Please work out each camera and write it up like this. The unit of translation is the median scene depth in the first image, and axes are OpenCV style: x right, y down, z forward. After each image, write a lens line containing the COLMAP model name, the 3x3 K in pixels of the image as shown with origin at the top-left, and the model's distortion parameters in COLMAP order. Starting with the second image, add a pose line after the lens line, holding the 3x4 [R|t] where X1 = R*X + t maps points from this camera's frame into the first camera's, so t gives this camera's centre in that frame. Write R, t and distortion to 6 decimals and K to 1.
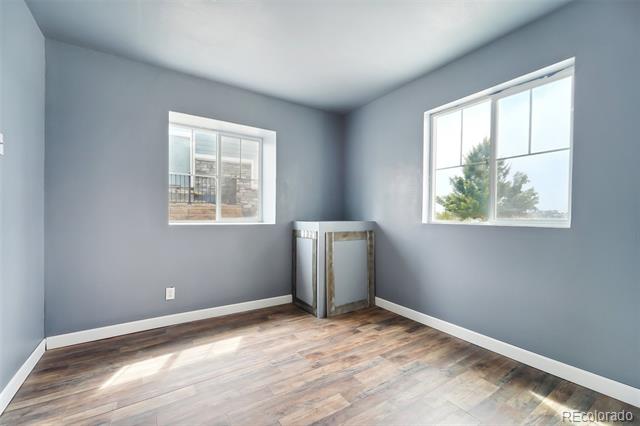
lens RADIAL K [[265.5, 0, 323.6], [0, 265.5, 213.8], [0, 0, 1]] dist [0.003760, -0.002498]
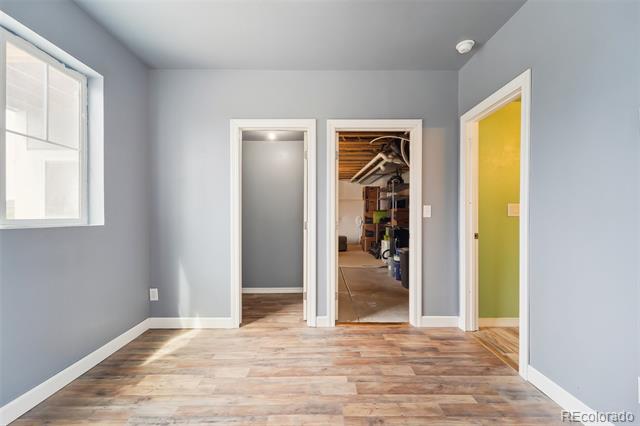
lens RADIAL K [[265.5, 0, 322.5], [0, 265.5, 215.2], [0, 0, 1]] dist [0.003760, -0.002498]
pose [[-0.832708, -0.004567, 0.553693, -0.492460], [-0.003888, 0.999990, 0.002401, 0.004967], [-0.553699, -0.000153, -0.832717, 1.442819]]
